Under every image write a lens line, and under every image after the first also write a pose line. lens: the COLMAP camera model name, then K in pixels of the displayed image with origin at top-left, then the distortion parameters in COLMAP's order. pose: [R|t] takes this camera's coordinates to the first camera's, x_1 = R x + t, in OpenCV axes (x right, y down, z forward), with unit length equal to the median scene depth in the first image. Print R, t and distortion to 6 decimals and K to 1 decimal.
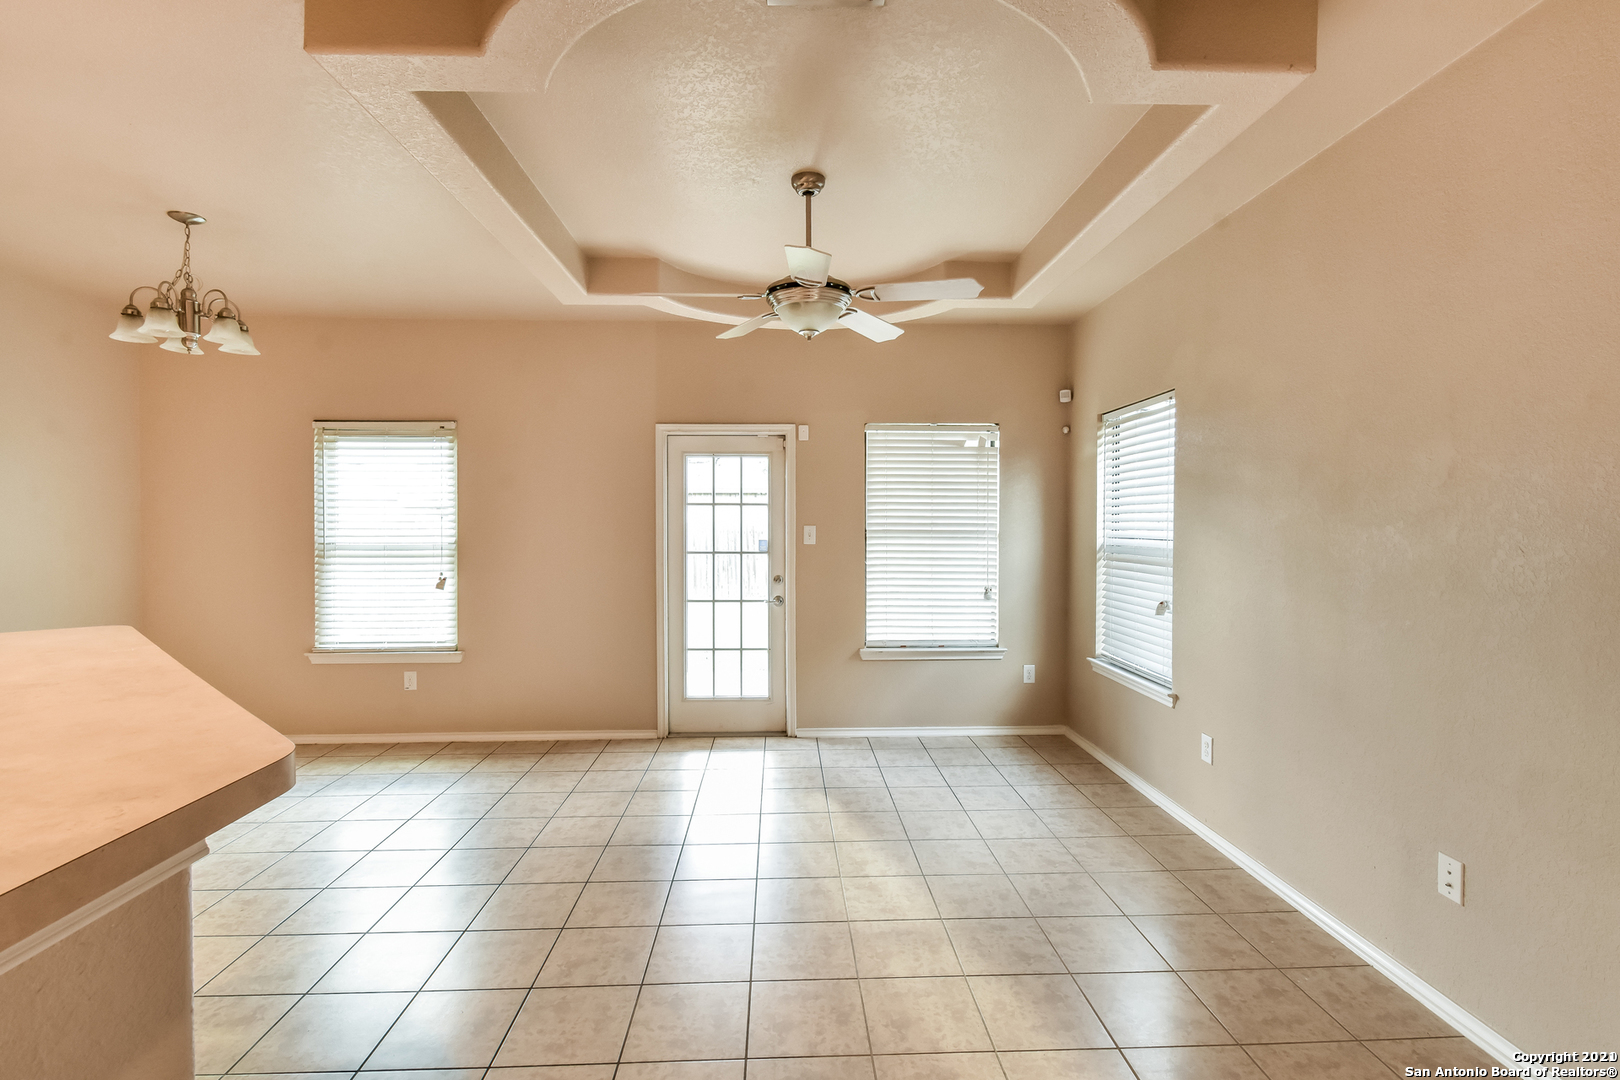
lens RADIAL K [[751.7, 0, 810.0], [0, 751.7, 536.5], [0, 0, 1]] dist [0.001277, -0.000821]
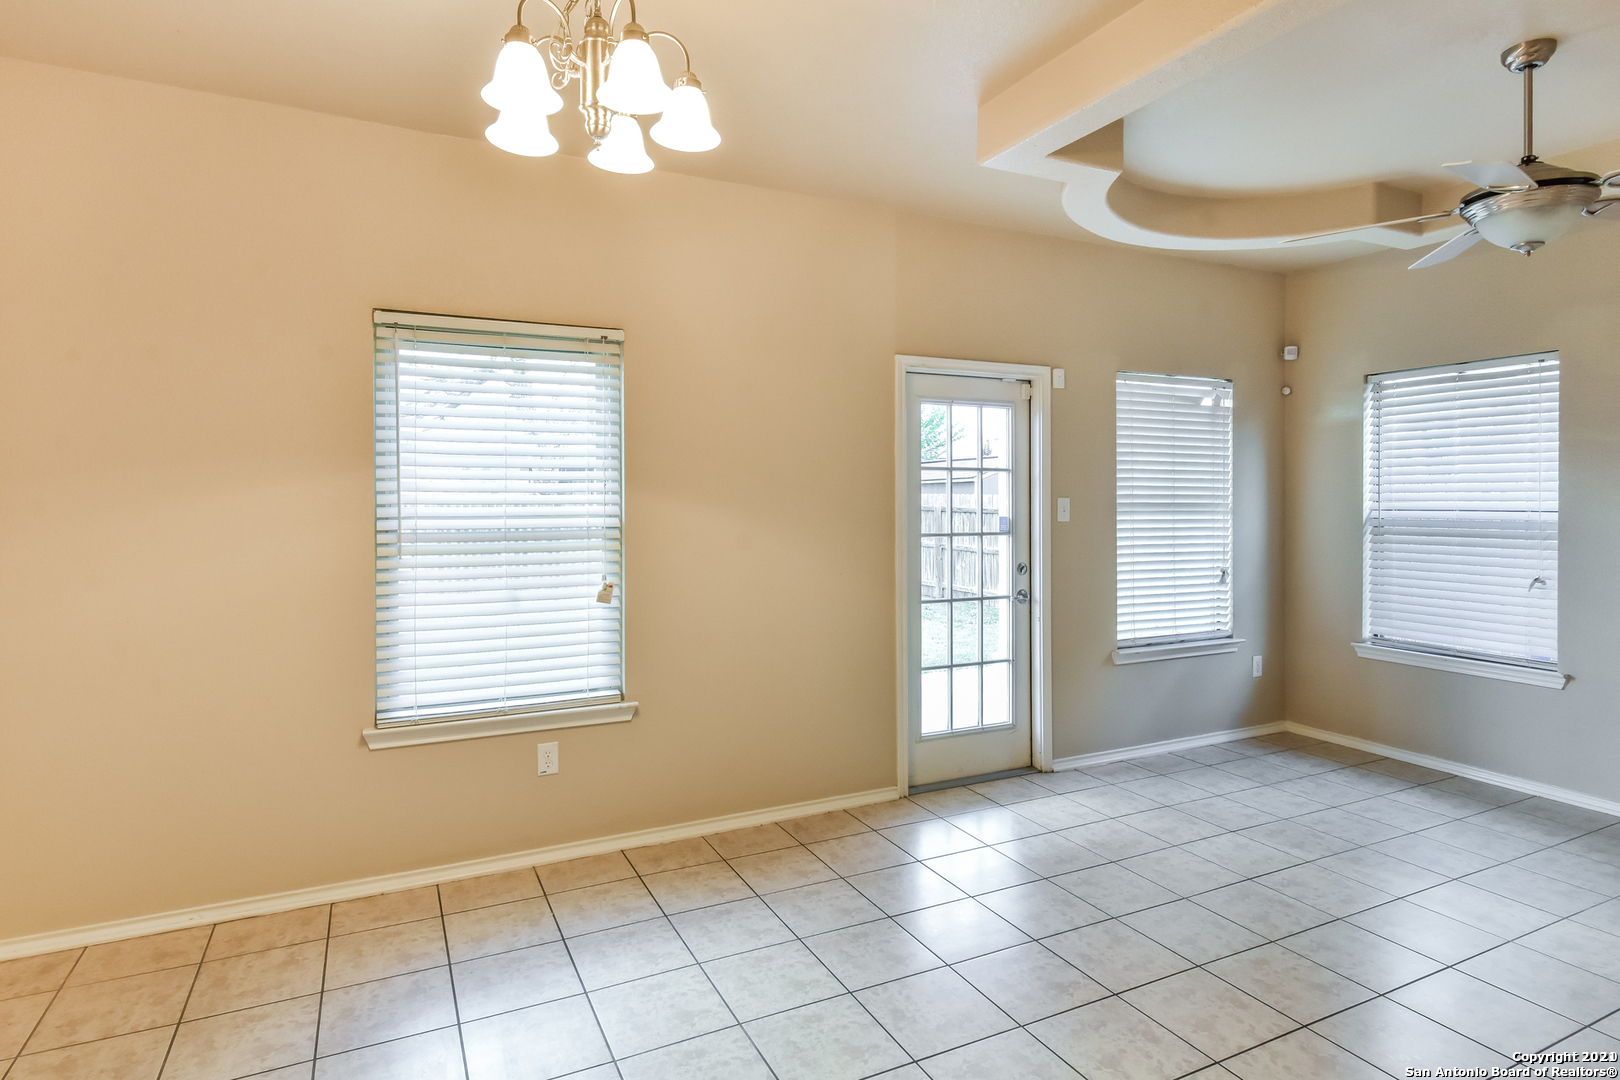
lens RADIAL K [[868.2, 0, 811.1], [0, 868.2, 508.3], [0, 0, 1]] dist [-0.003821, -0.000222]
pose [[0.918451, -0.006282, 0.395485, -0.596483], [0.008955, 0.999948, -0.004915, -0.001390], [-0.395433, 0.008056, 0.918459, 0.276854]]
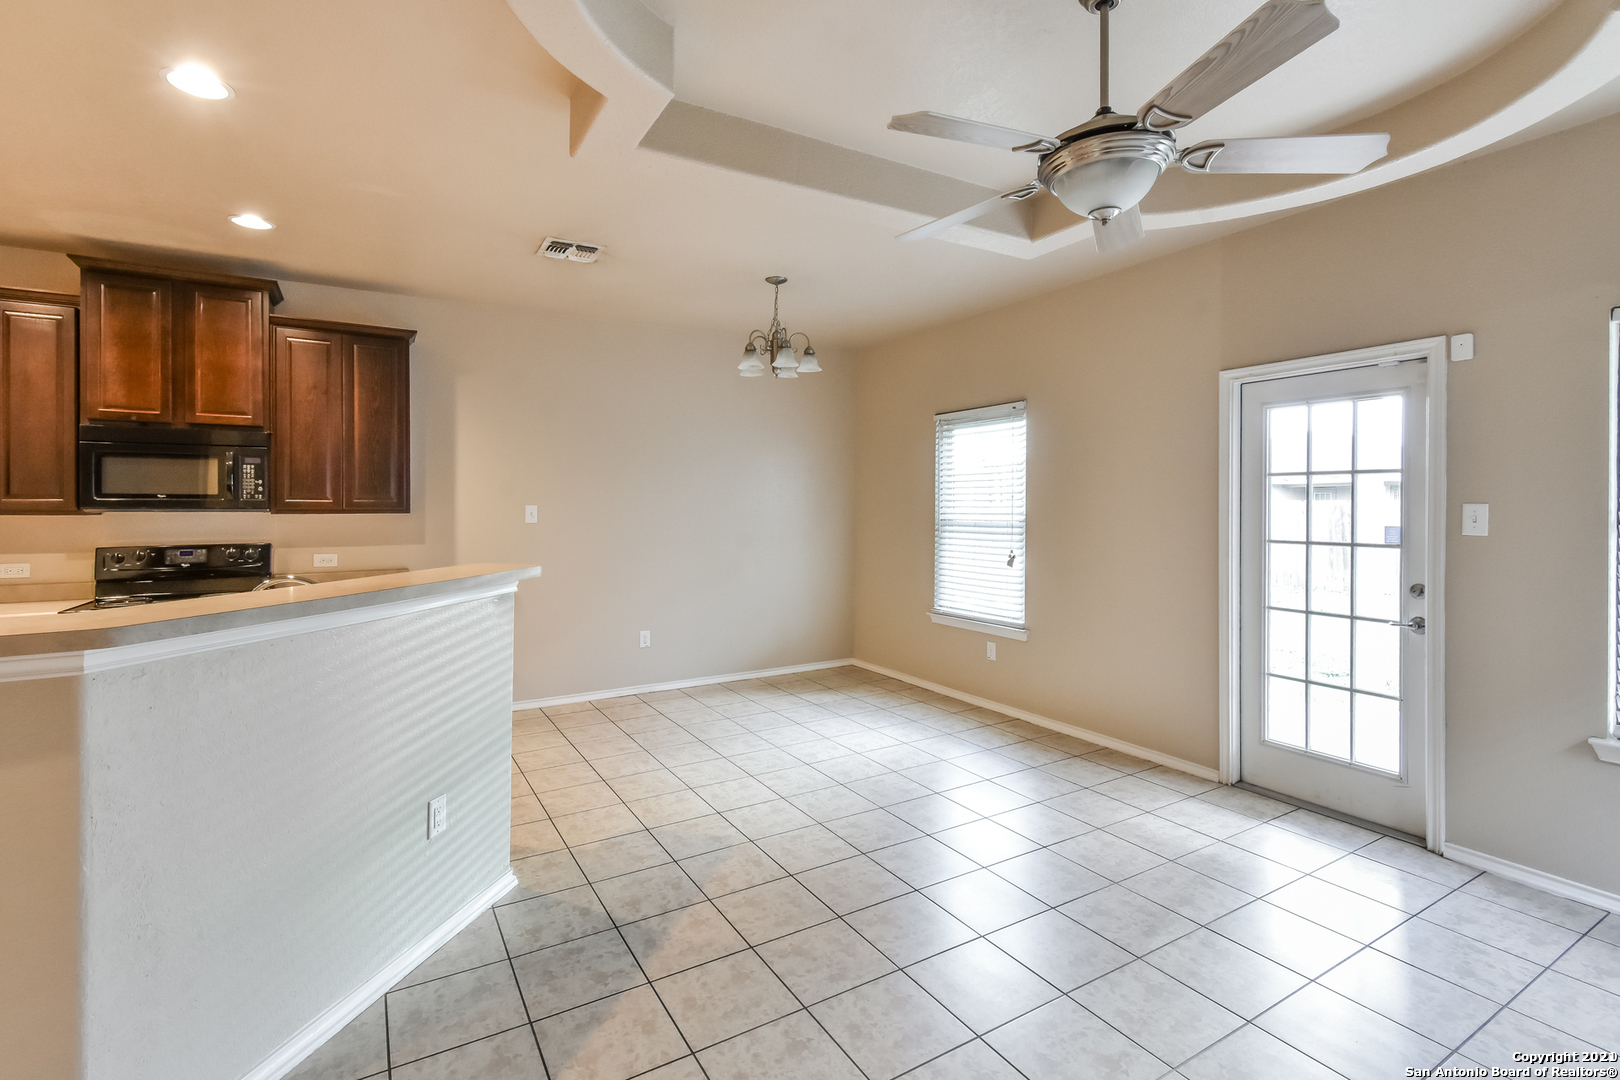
lens RADIAL K [[751.7, 0, 809.9], [0, 751.7, 509.0], [0, 0, 1]] dist [0.001277, -0.000821]
pose [[0.474823, 0.005029, -0.880067, 0.269313], [-0.014038, 0.999900, -0.001860, -0.001826], [0.879969, 0.013237, 0.474846, 0.265464]]
